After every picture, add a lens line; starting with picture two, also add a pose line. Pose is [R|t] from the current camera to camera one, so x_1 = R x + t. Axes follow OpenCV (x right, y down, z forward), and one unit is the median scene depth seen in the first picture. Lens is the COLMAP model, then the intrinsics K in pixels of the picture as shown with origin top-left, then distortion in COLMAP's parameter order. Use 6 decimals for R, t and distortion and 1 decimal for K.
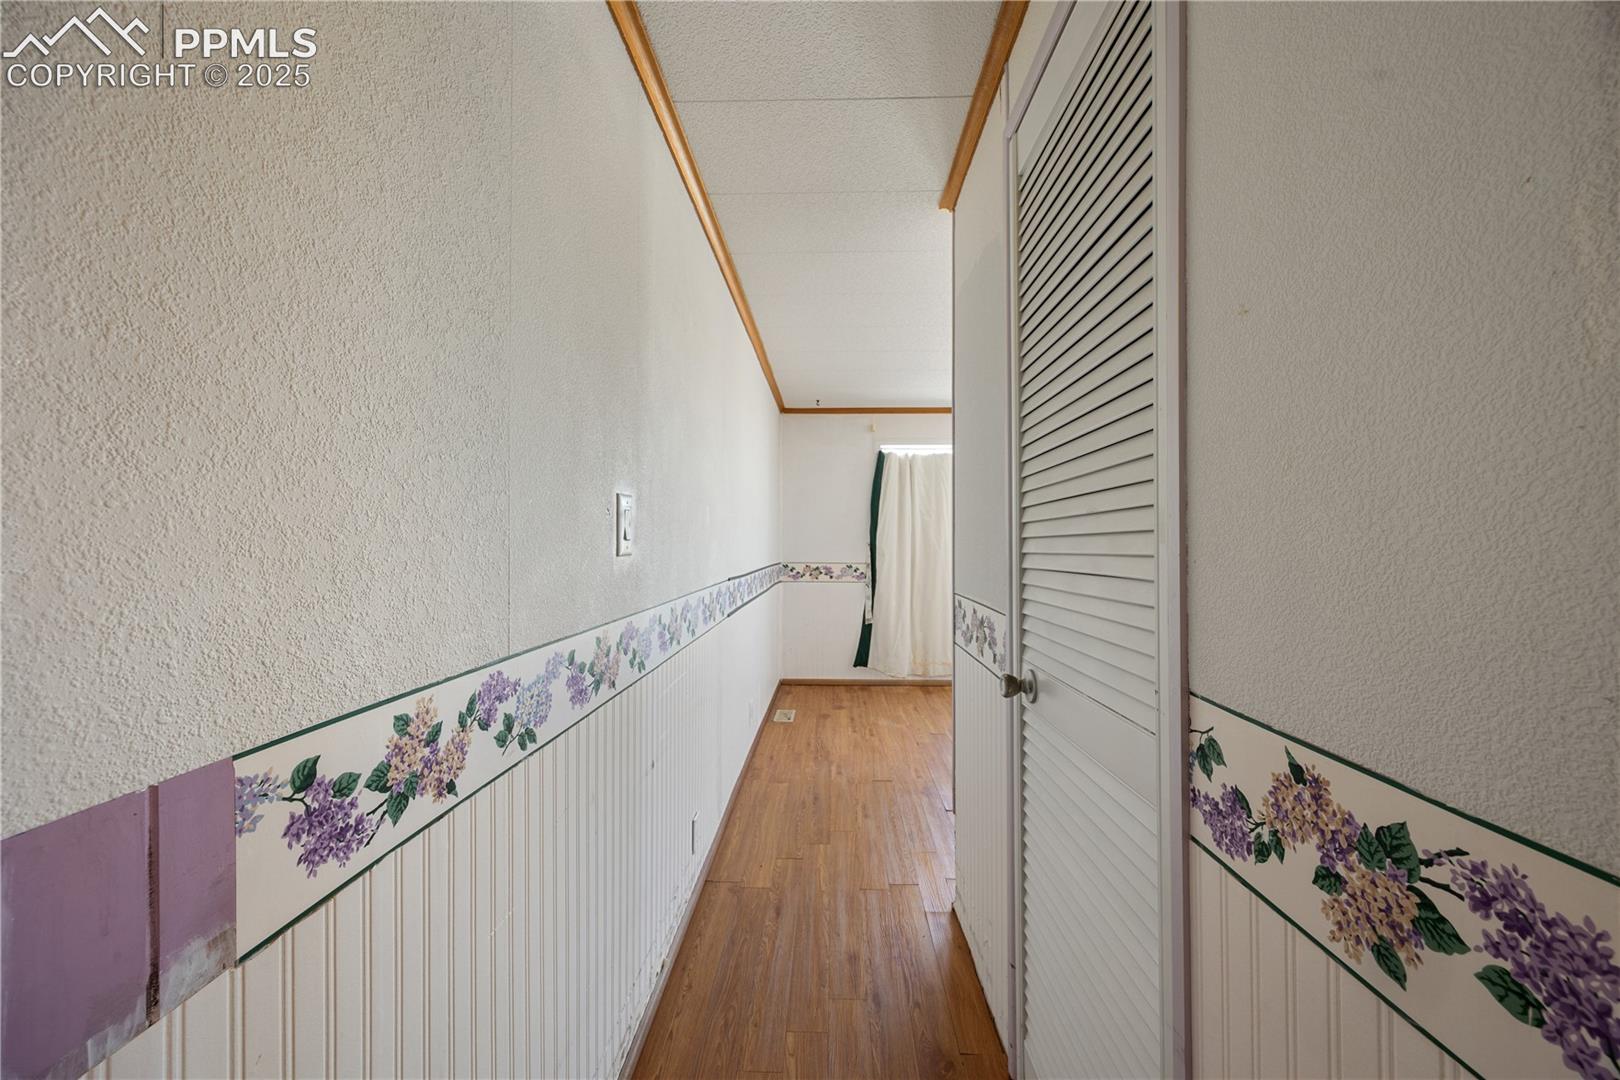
lens RADIAL K [[604.2, 0, 809.8], [0, 604.2, 534.9], [0, 0, 1]] dist [-0.009912, -0.000330]
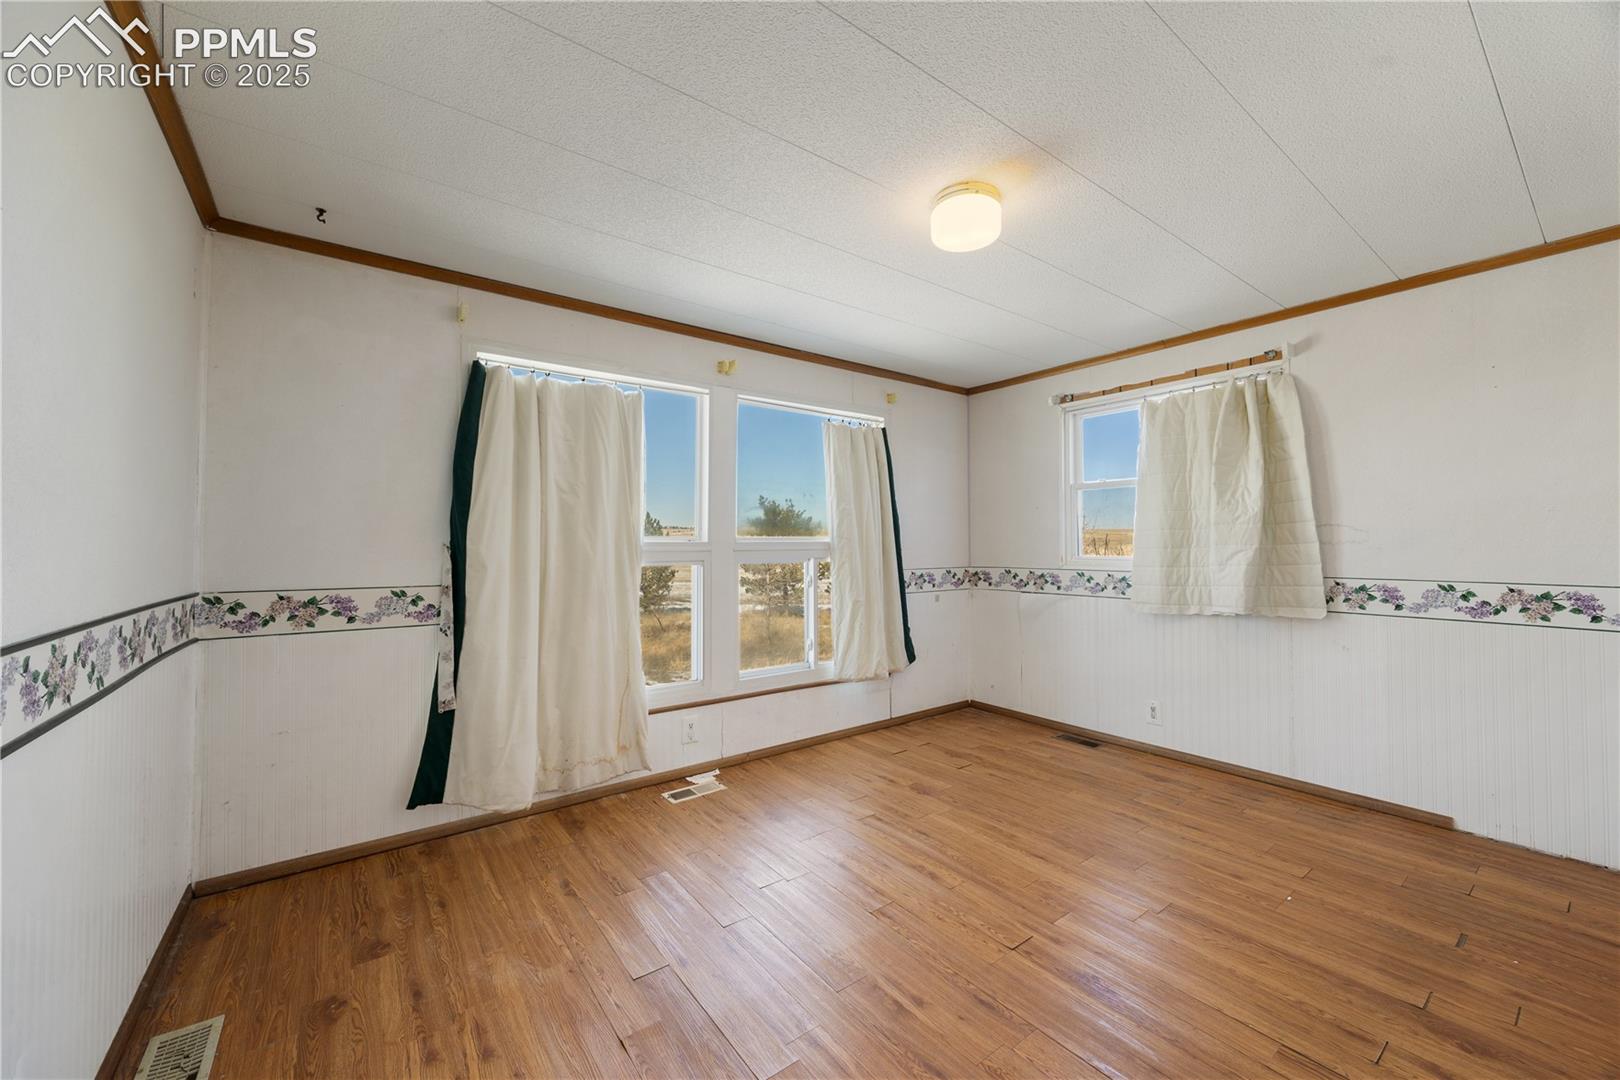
lens RADIAL K [[604.2, 0, 807.7], [0, 604.2, 532.2], [0, 0, 1]] dist [-0.009912, -0.000330]
pose [[0.772635, 0.013602, 0.634704, 0.013459], [-0.003807, 0.999852, -0.016792, 0.010983], [-0.634839, 0.010557, 0.772573, 0.439183]]
